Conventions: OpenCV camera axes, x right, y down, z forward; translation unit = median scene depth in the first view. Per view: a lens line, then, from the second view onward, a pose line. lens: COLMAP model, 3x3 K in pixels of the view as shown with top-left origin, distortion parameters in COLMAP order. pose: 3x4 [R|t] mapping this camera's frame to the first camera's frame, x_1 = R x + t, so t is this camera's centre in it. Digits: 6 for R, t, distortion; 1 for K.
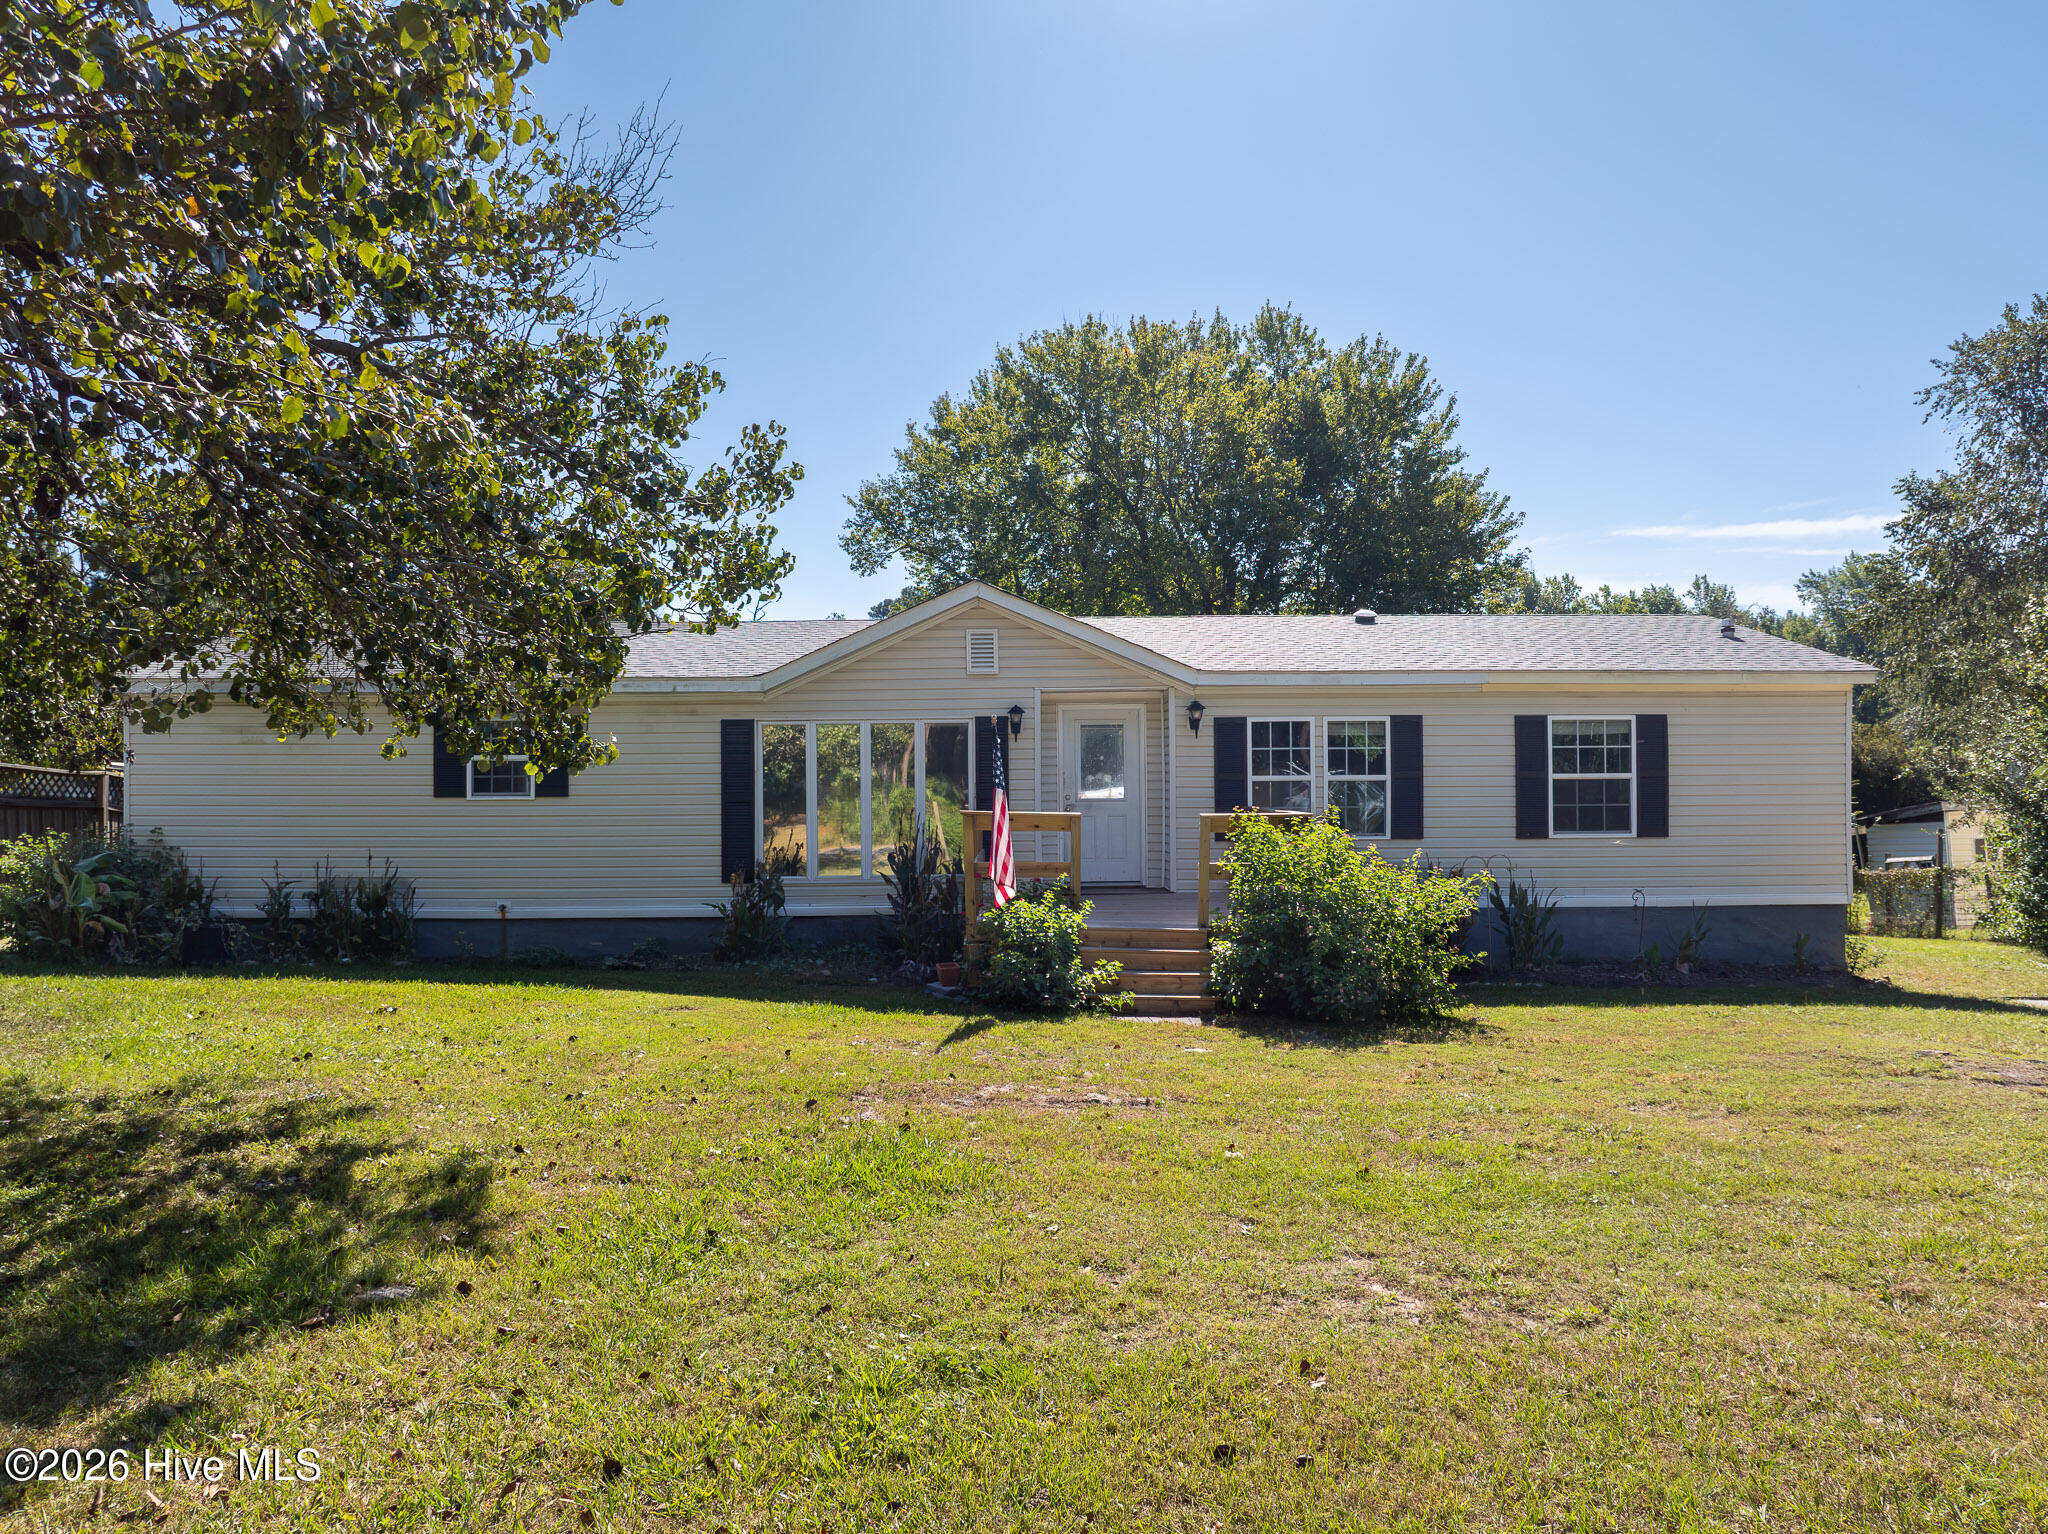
lens RADIAL K [[1456.3, 0, 1024.0], [0, 1456.3, 767.0], [0, 0, 1]] dist [-0.054340, 0.028363]
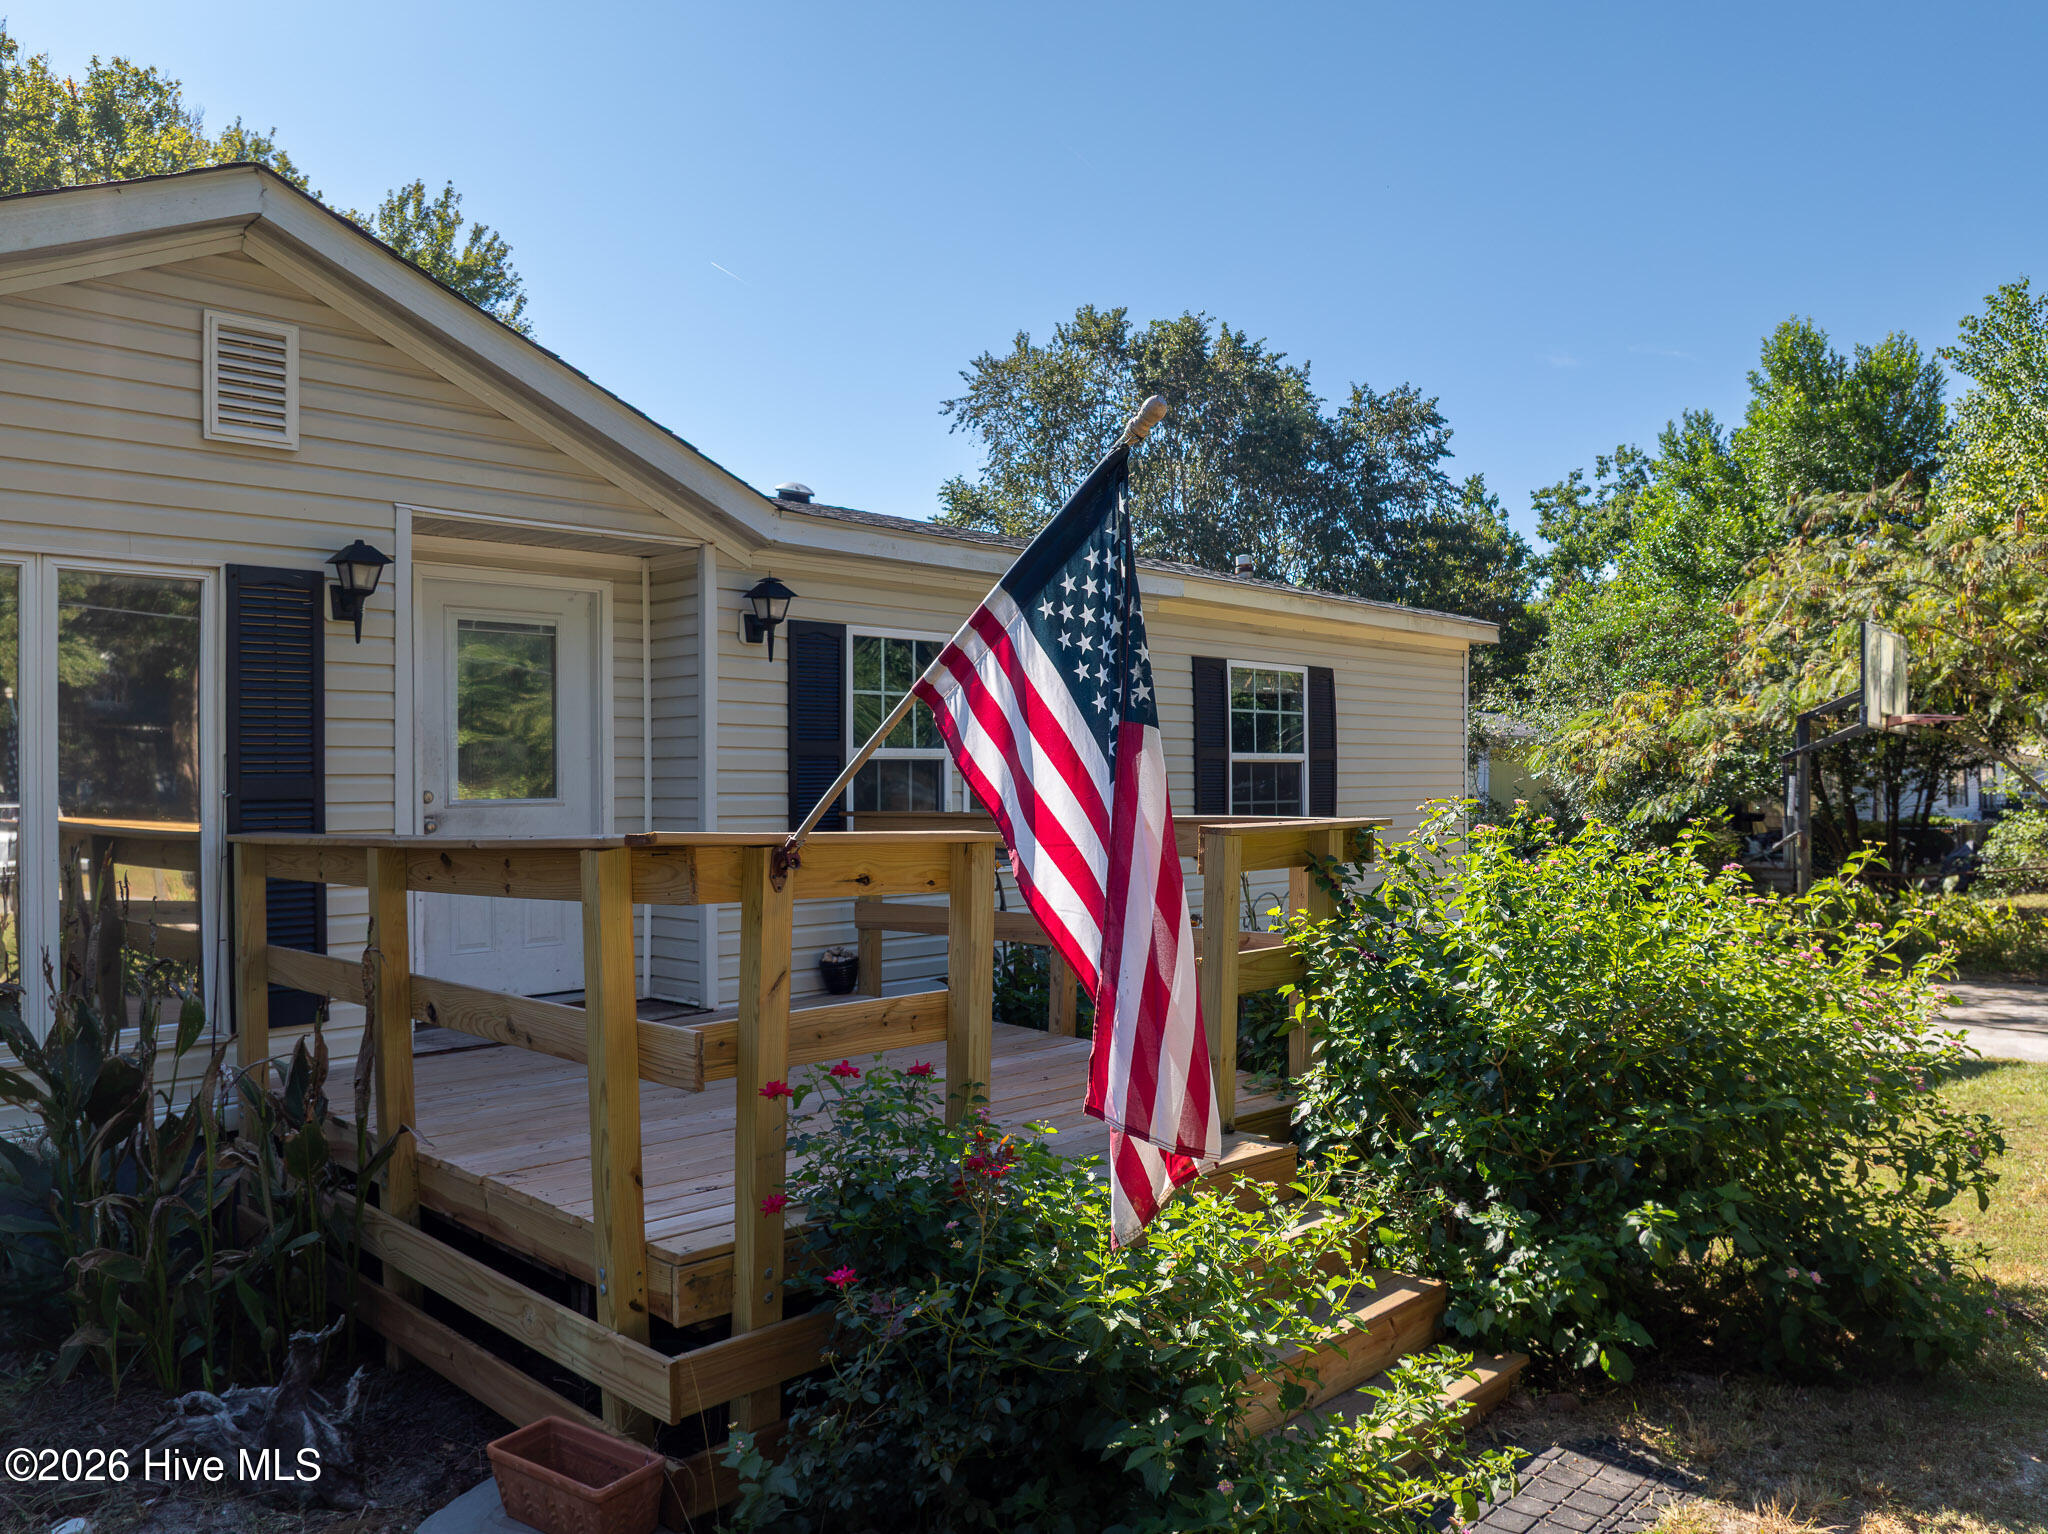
lens RADIAL K [[1456.3, 0, 1024.0], [0, 1456.3, 767.0], [0, 0, 1]] dist [-0.054340, 0.028363]
pose [[0.706892, 0.009668, 0.707255, -0.141702], [-0.001447, 0.999924, -0.012222, 0.018575], [-0.707320, 0.007616, 0.706853, 0.619212]]
